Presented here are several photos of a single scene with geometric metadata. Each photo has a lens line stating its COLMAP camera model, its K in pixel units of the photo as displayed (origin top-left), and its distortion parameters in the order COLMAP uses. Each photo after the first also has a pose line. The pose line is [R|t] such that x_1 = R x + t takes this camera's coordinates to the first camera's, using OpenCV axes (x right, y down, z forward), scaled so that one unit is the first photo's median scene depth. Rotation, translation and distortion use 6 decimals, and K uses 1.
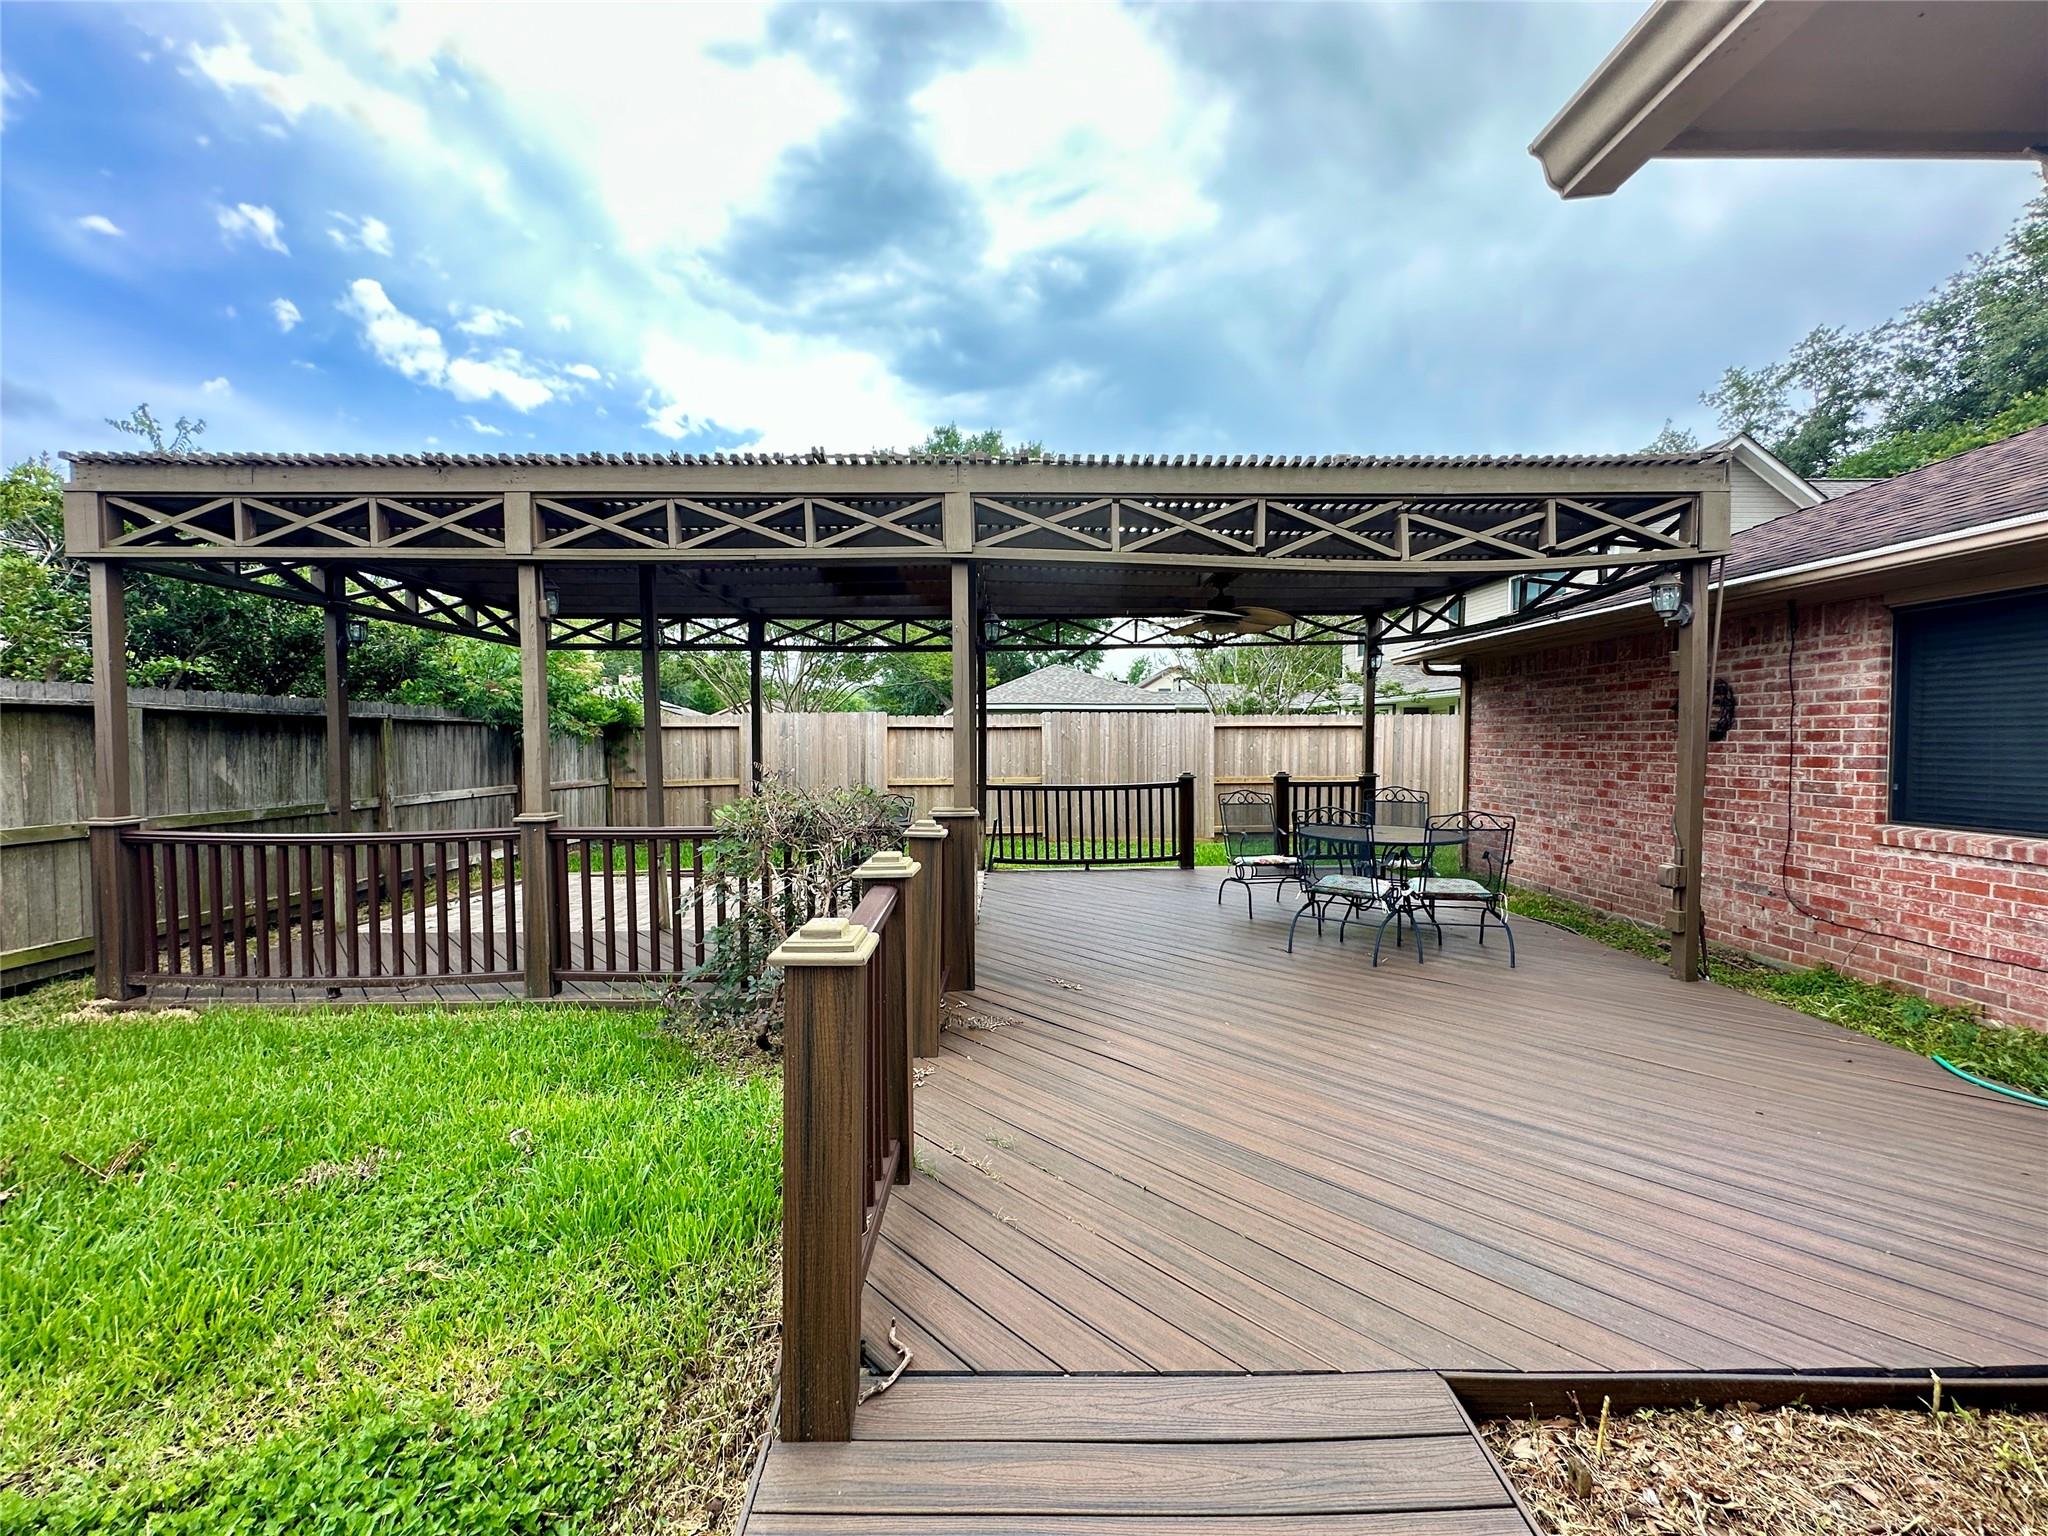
lens RADIAL K [[816.2, 0, 1025.1], [0, 816.2, 767.9], [0, 0, 1]] dist [-0.005179, 0.000911]
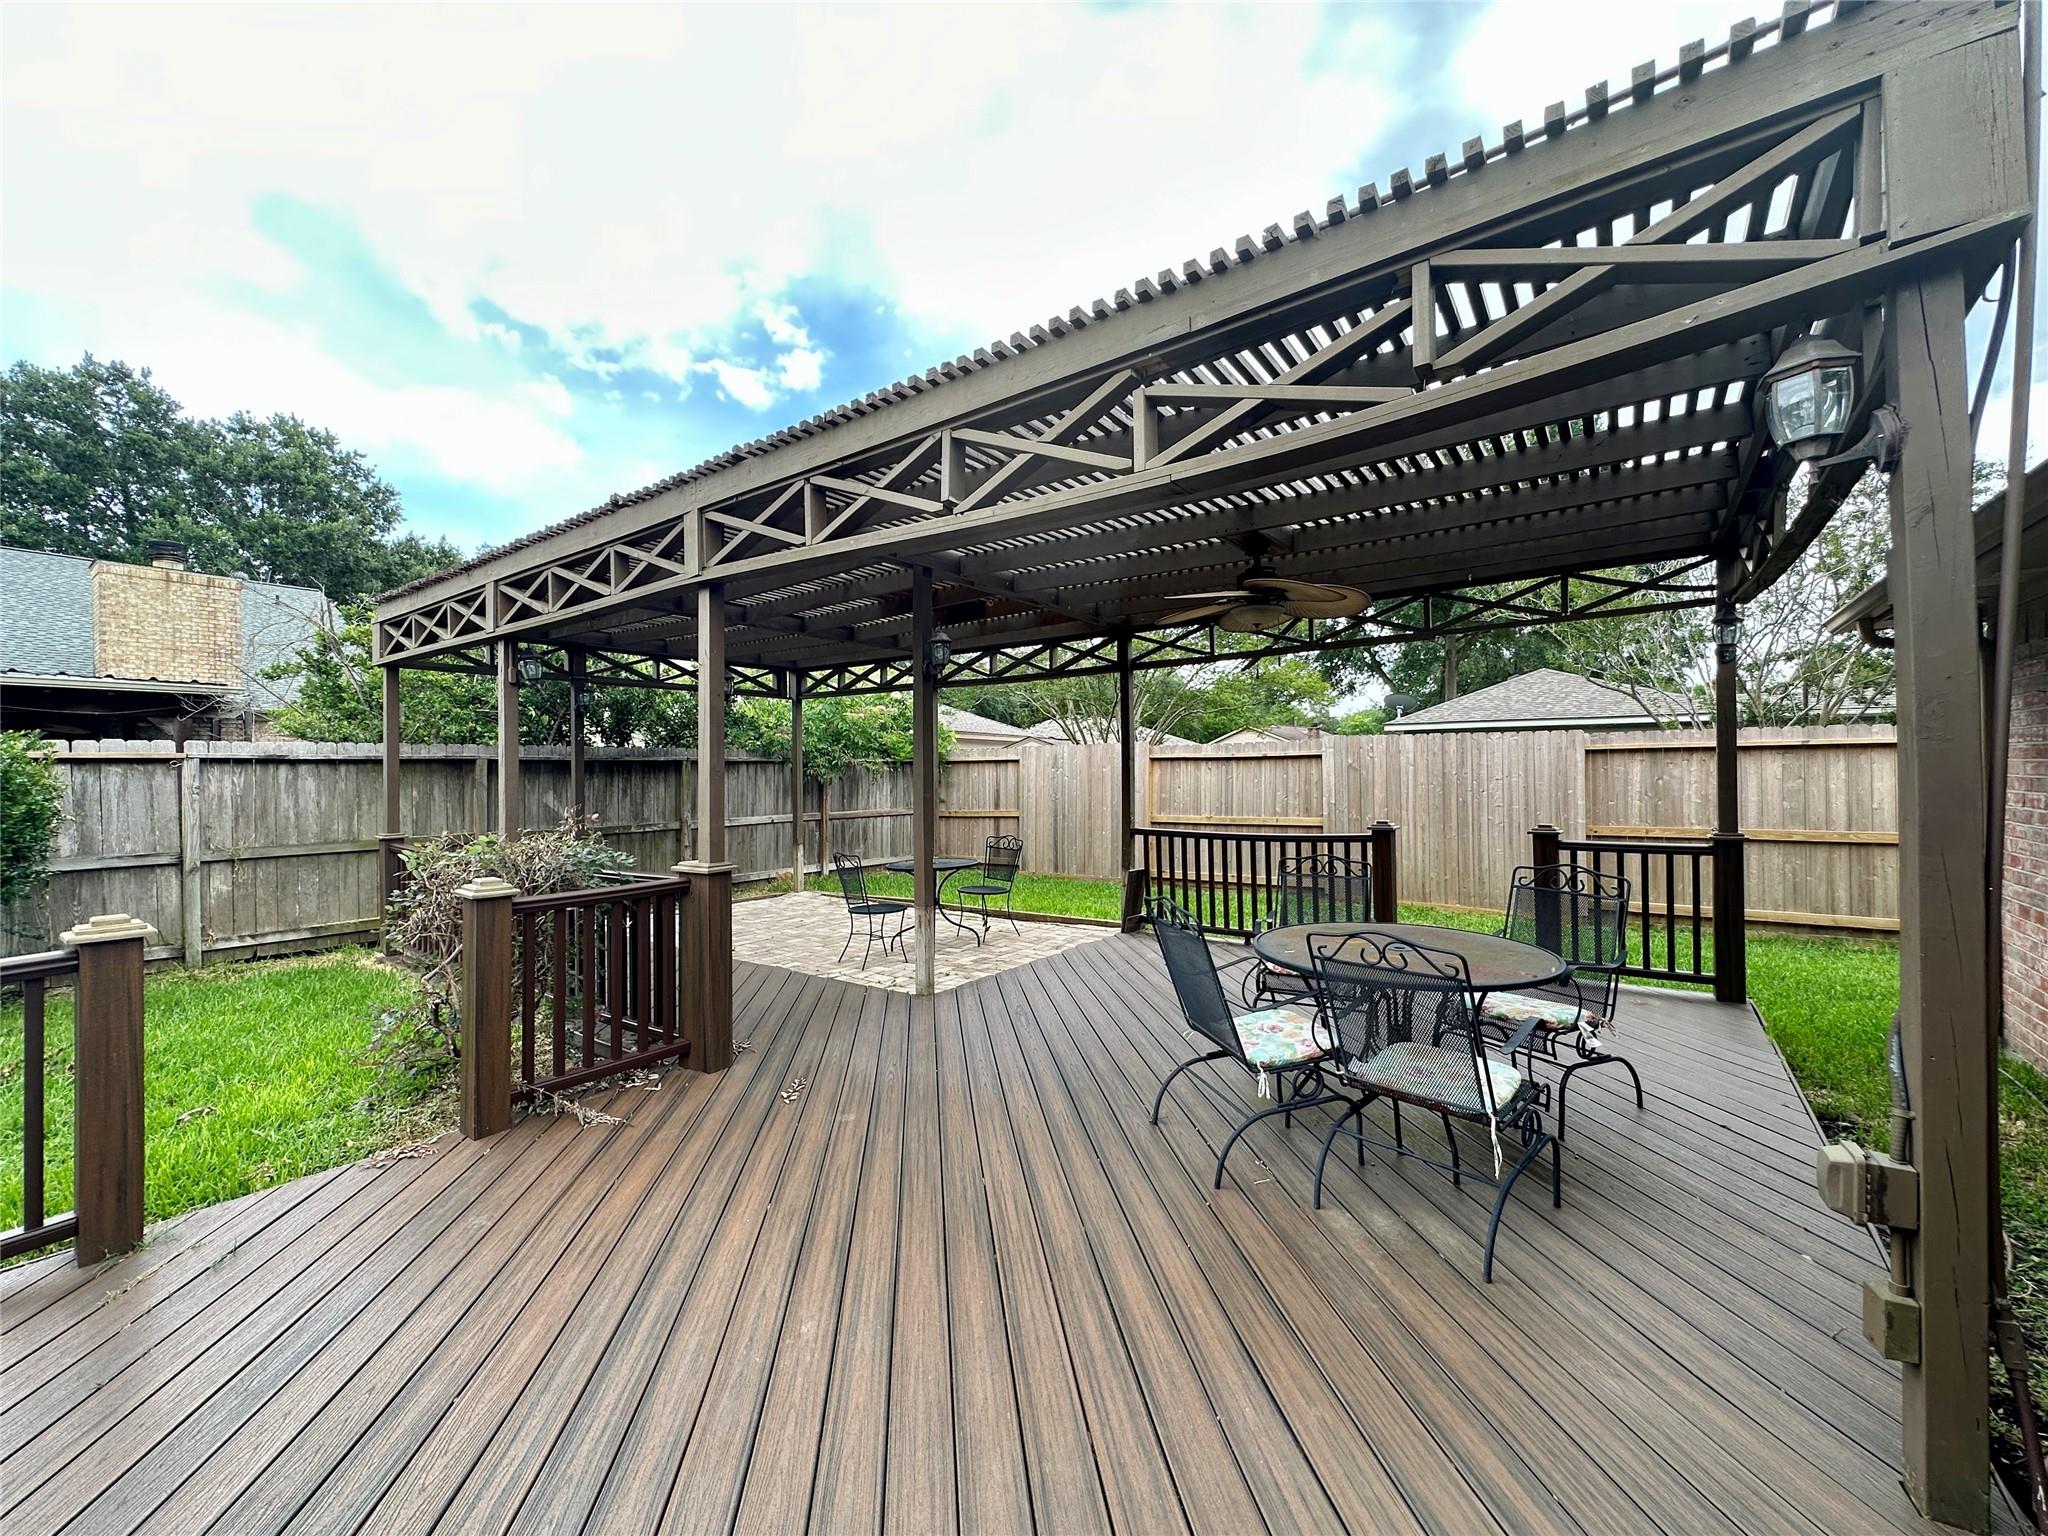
lens RADIAL K [[816.2, 0, 1033.0], [0, 816.2, 756.6], [0, 0, 1]] dist [-0.005179, 0.000911]
pose [[0.788283, -0.015654, -0.615114, 0.386499], [-0.011586, 0.999121, -0.040274, -0.017720], [0.615204, 0.038874, 0.787409, 0.267527]]
